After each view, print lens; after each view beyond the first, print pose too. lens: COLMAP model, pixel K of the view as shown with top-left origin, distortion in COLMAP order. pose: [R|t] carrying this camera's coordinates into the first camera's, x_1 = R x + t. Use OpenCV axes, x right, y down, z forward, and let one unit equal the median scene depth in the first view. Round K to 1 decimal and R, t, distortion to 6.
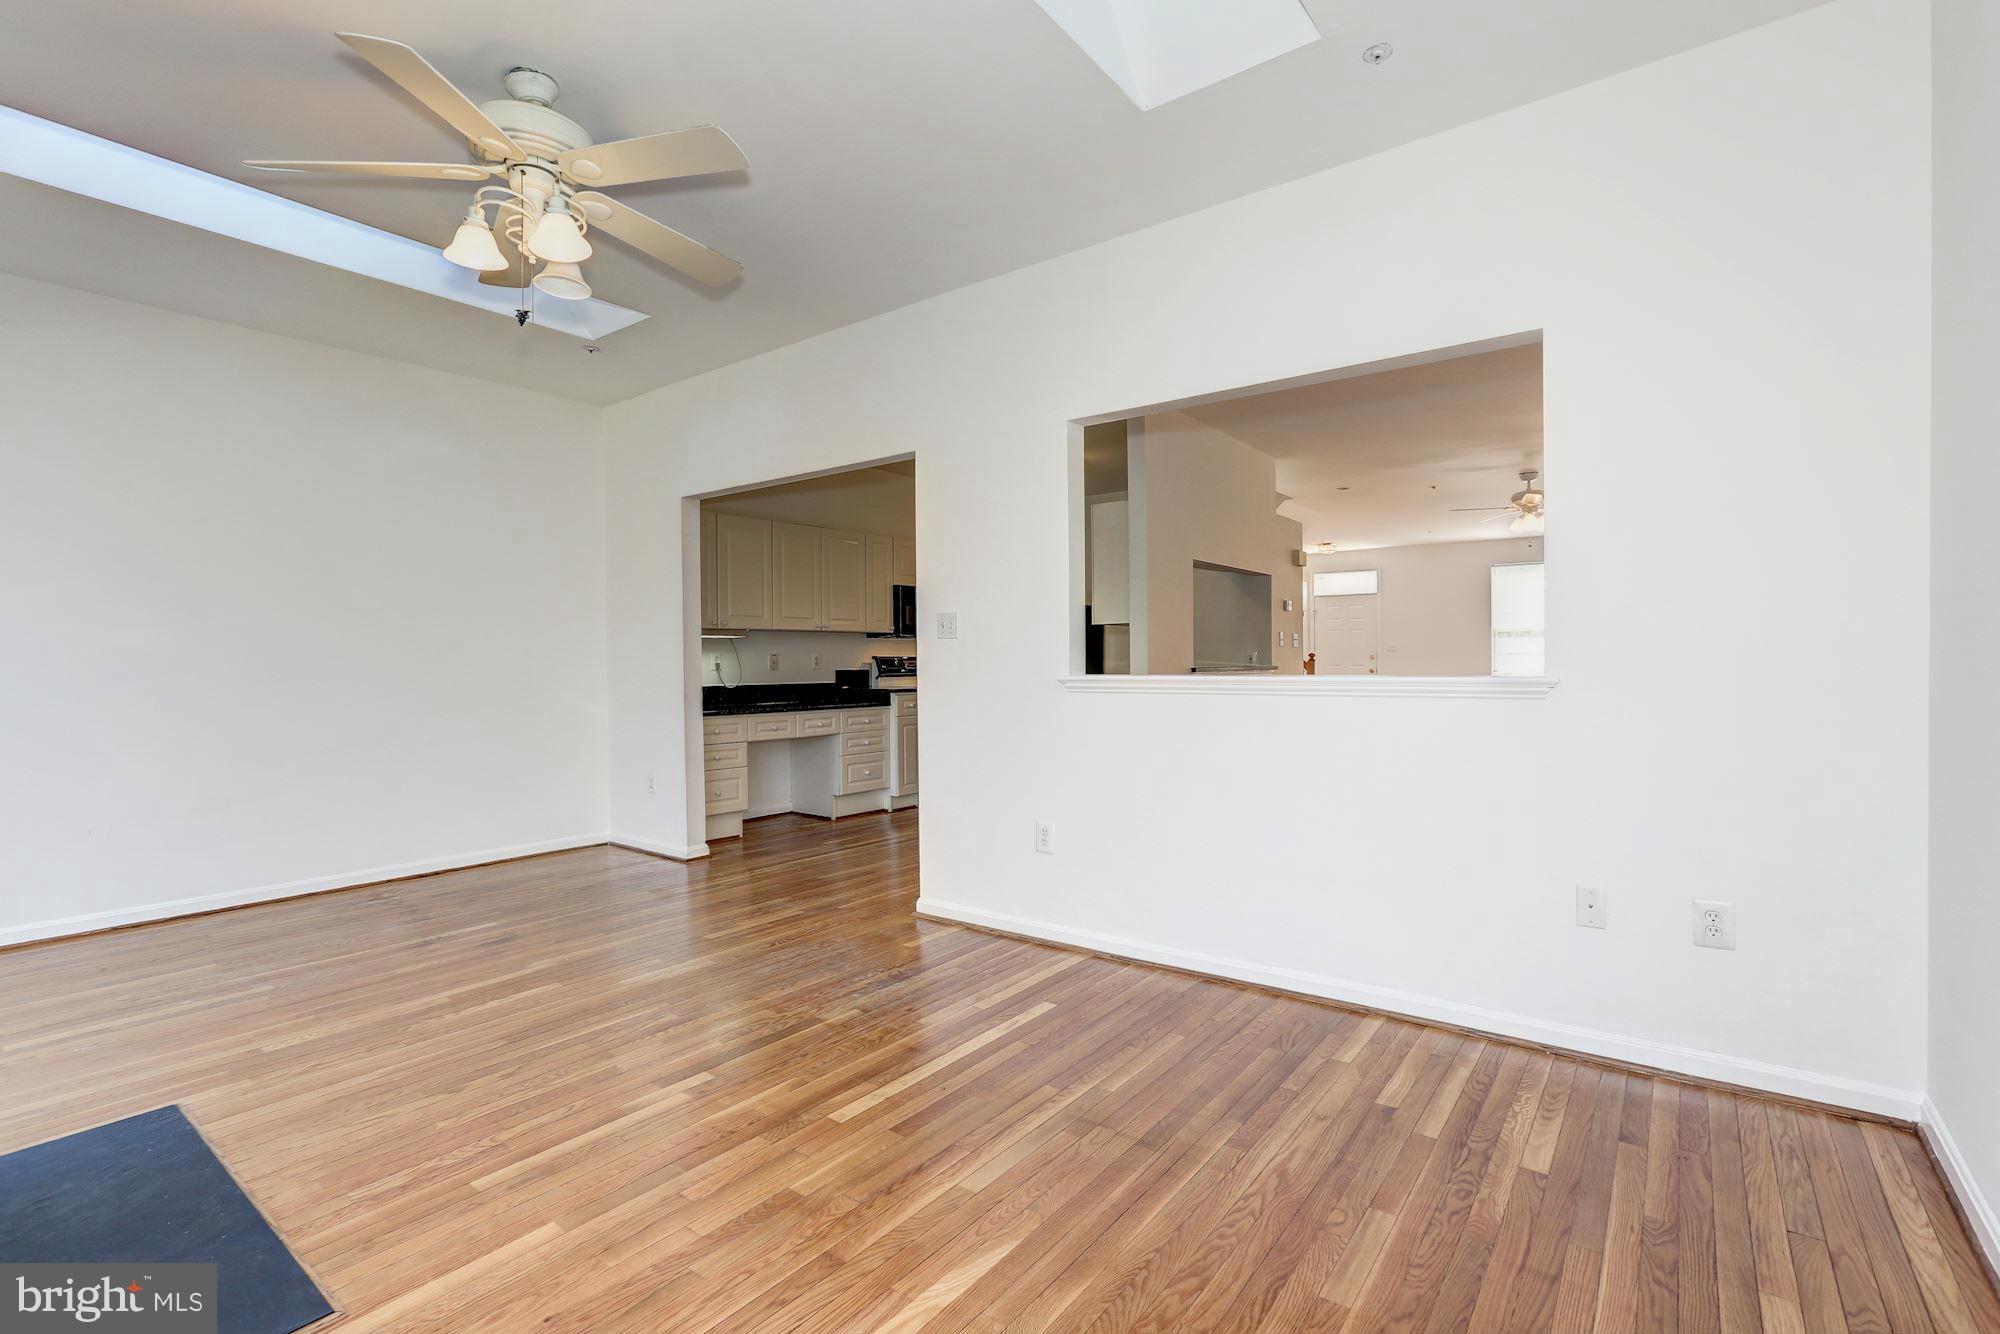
lens RADIAL K [[903.8, 0, 994.9], [0, 903.8, 661.3], [0, 0, 1]] dist [-0.018053, 0.000840]
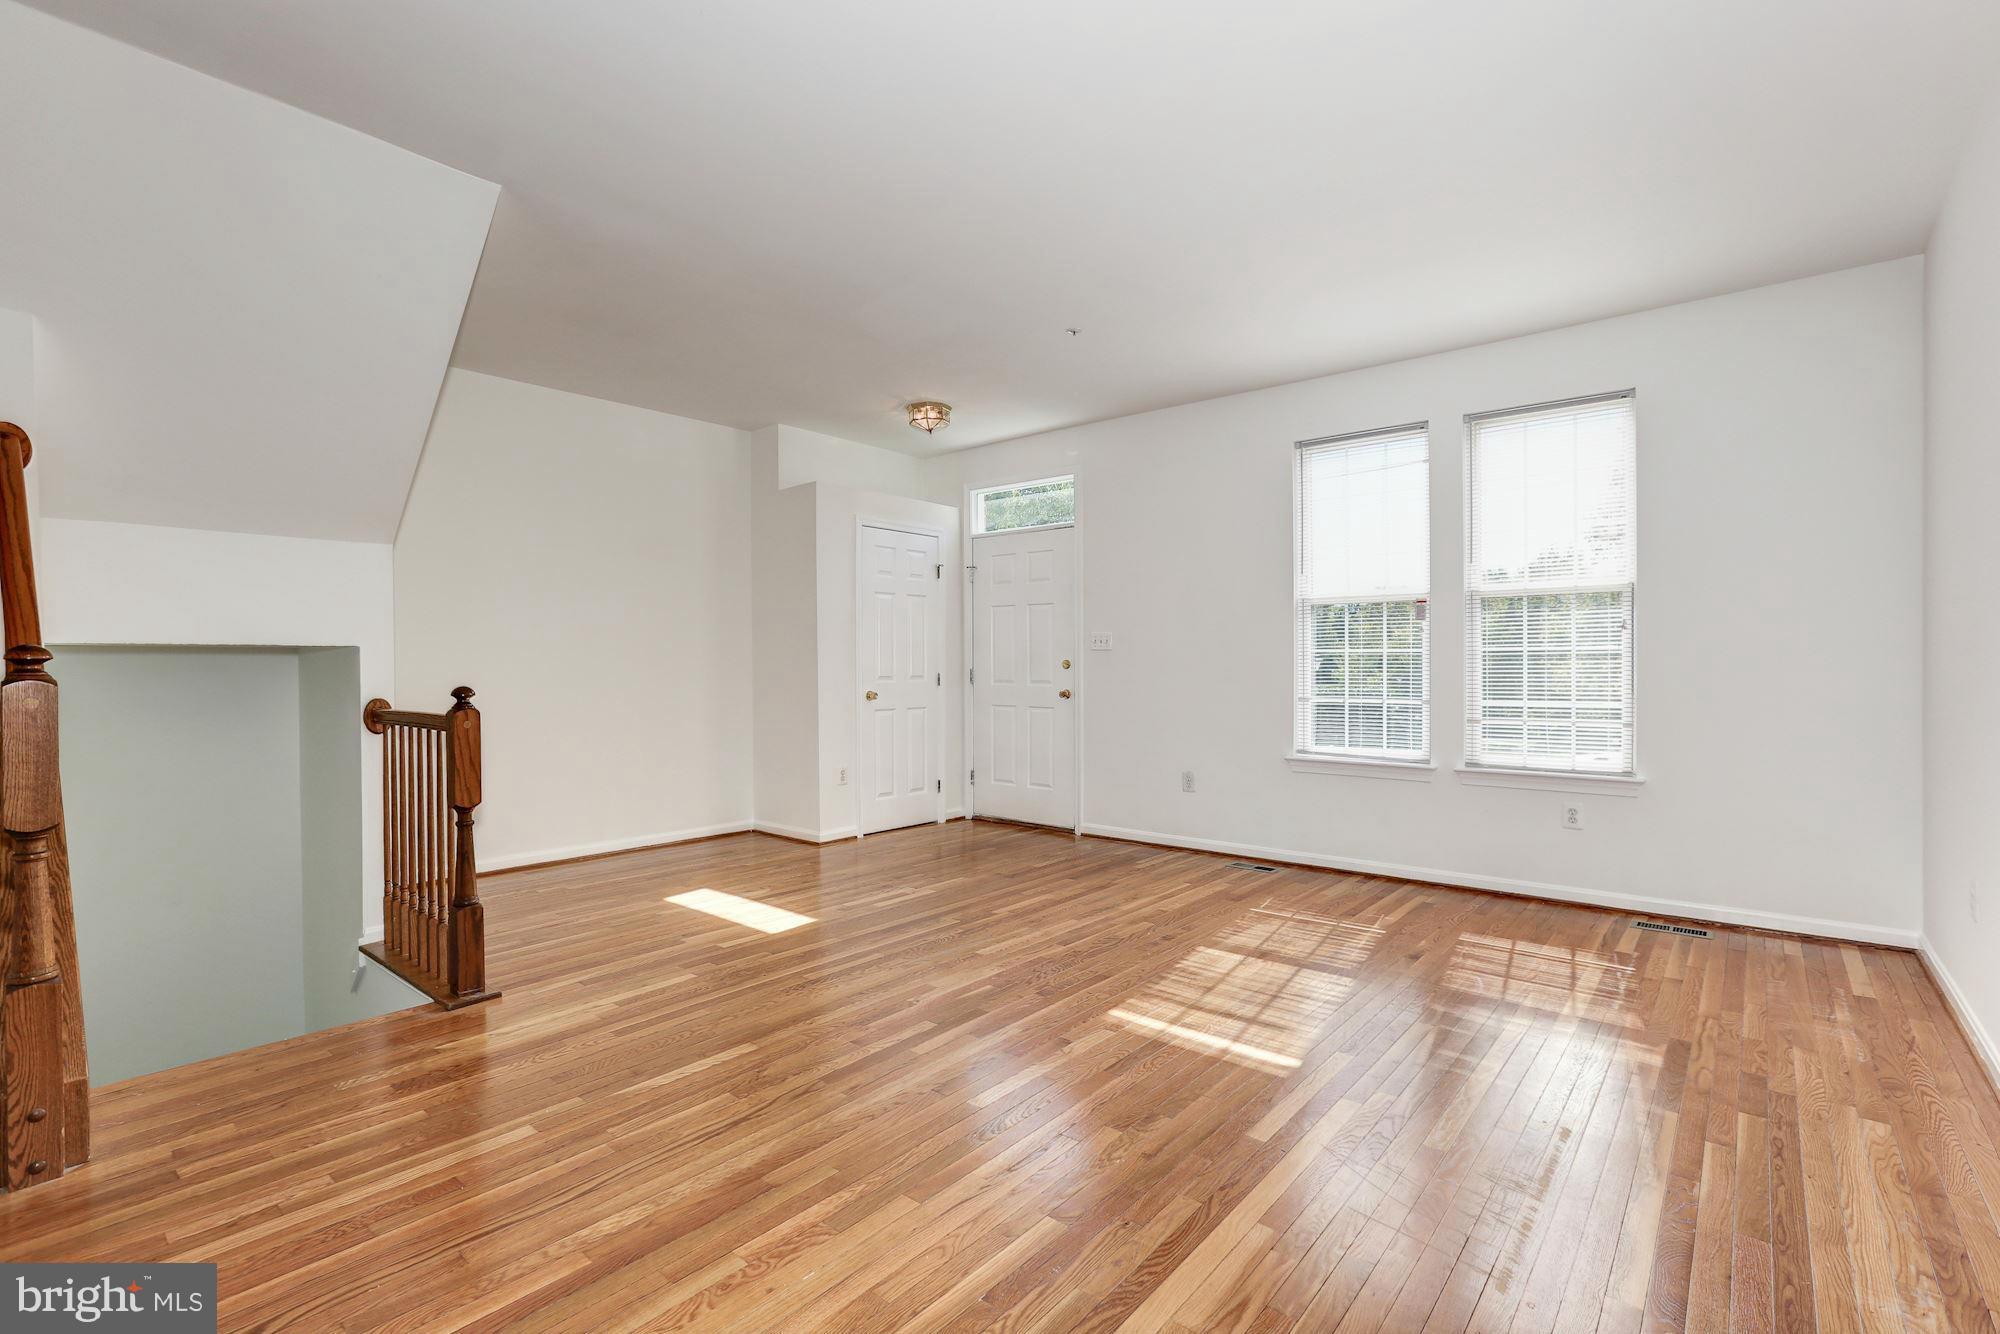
lens RADIAL K [[909.8, 0, 1010.7], [0, 909.8, 657.4], [0, 0, 1]] dist [-0.001181, 0.000769]
pose [[0.998673, 0.006583, -0.051070, 0.758709], [-0.007056, 0.999934, -0.009102, -0.006450], [0.051007, 0.009450, 0.998654, 0.978151]]
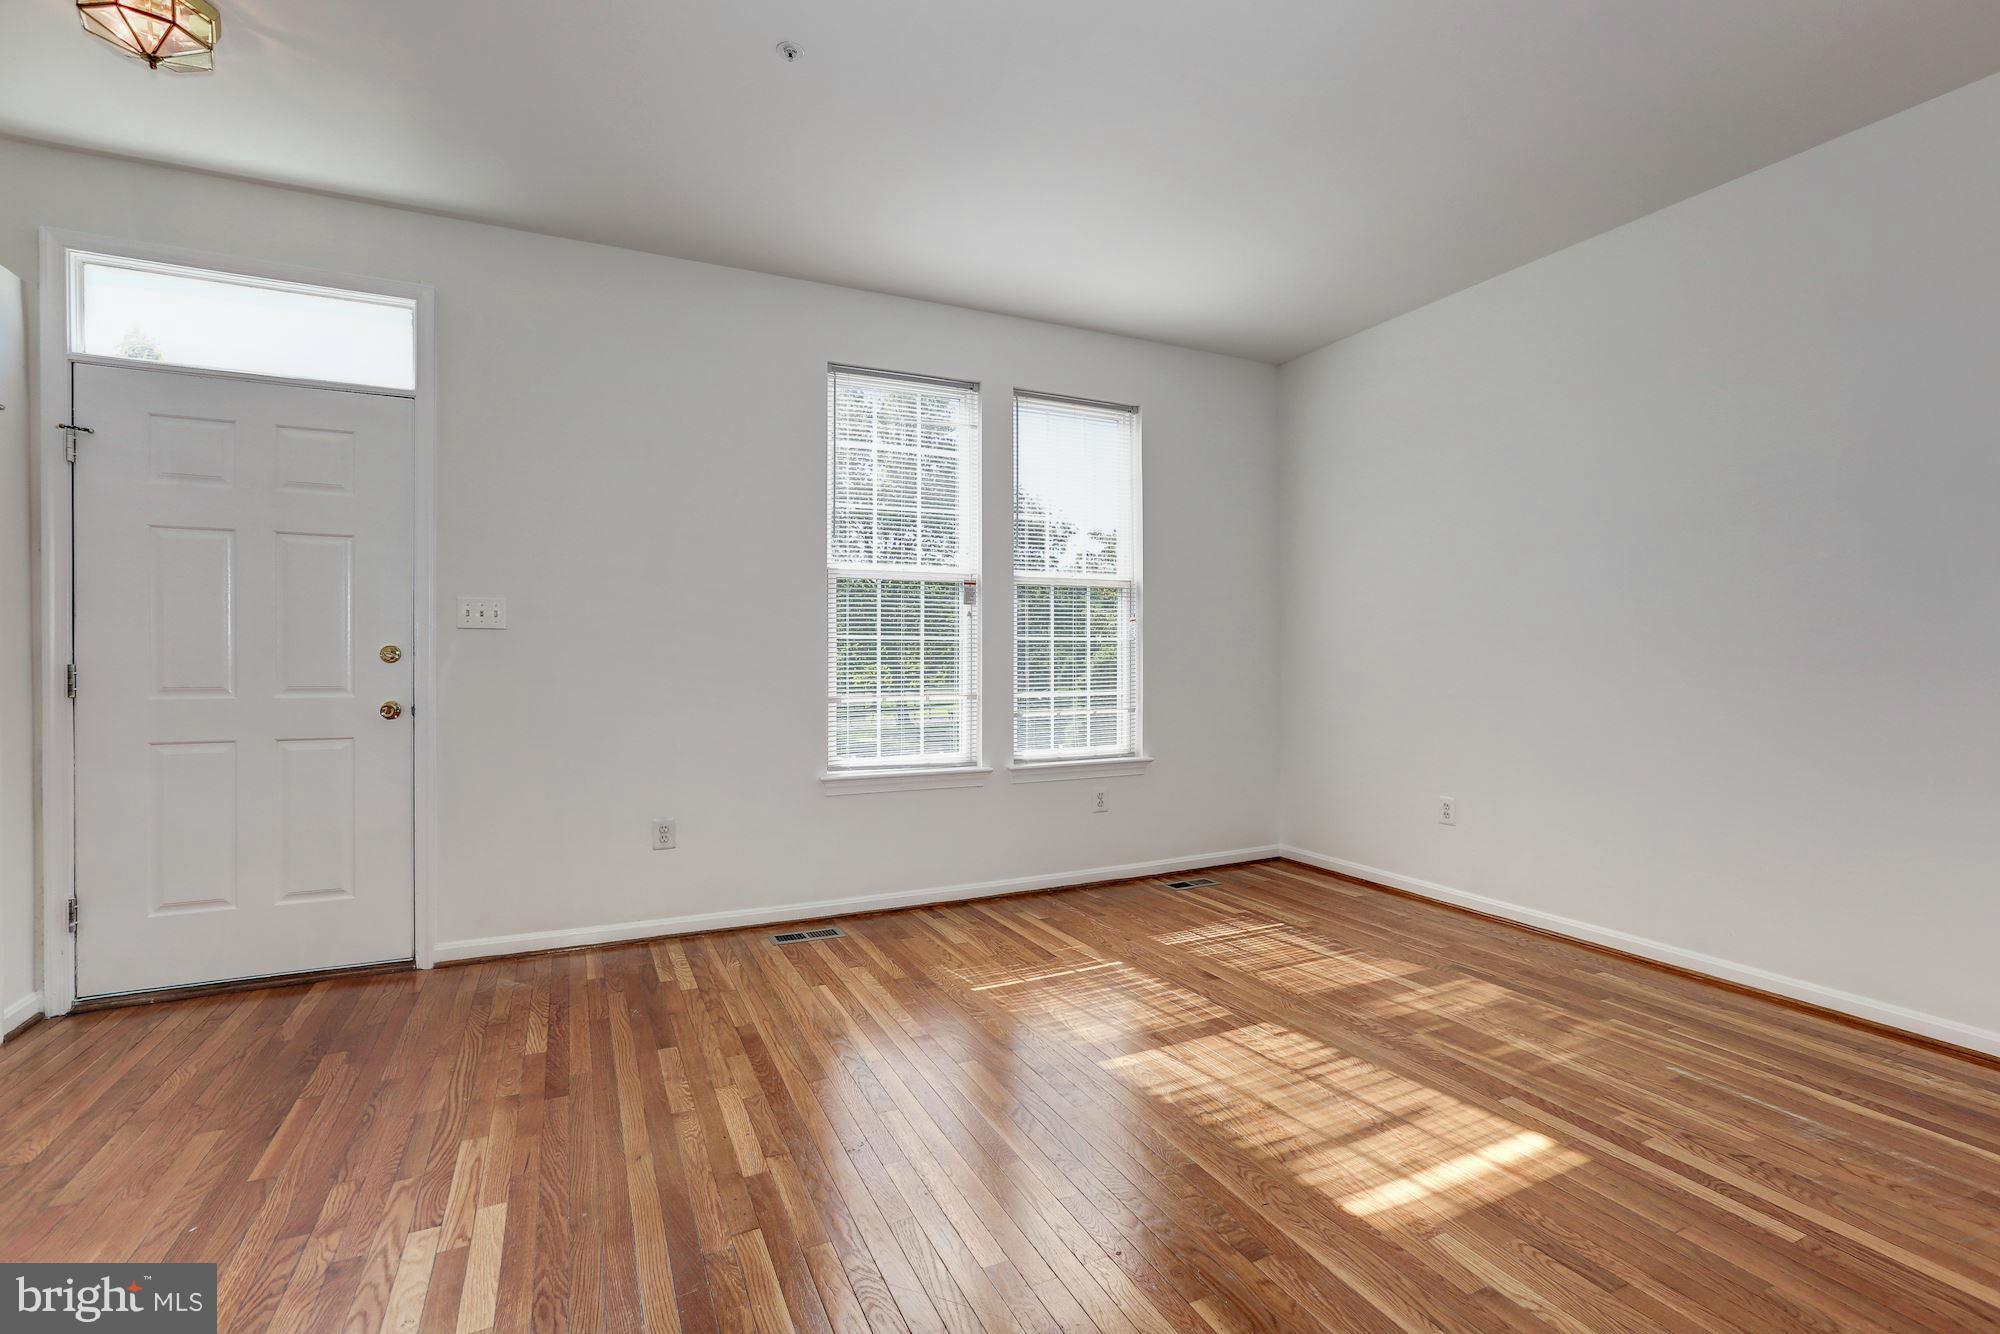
lens RADIAL K [[903.8, 0, 994.9], [0, 903.8, 661.3], [0, 0, 1]] dist [-0.018053, 0.000840]
pose [[0.464260, 0.006481, 0.885675, 0.515552], [0.000413, 0.999972, -0.007534, -0.000949], [-0.885699, 0.003864, 0.464244, 1.367643]]
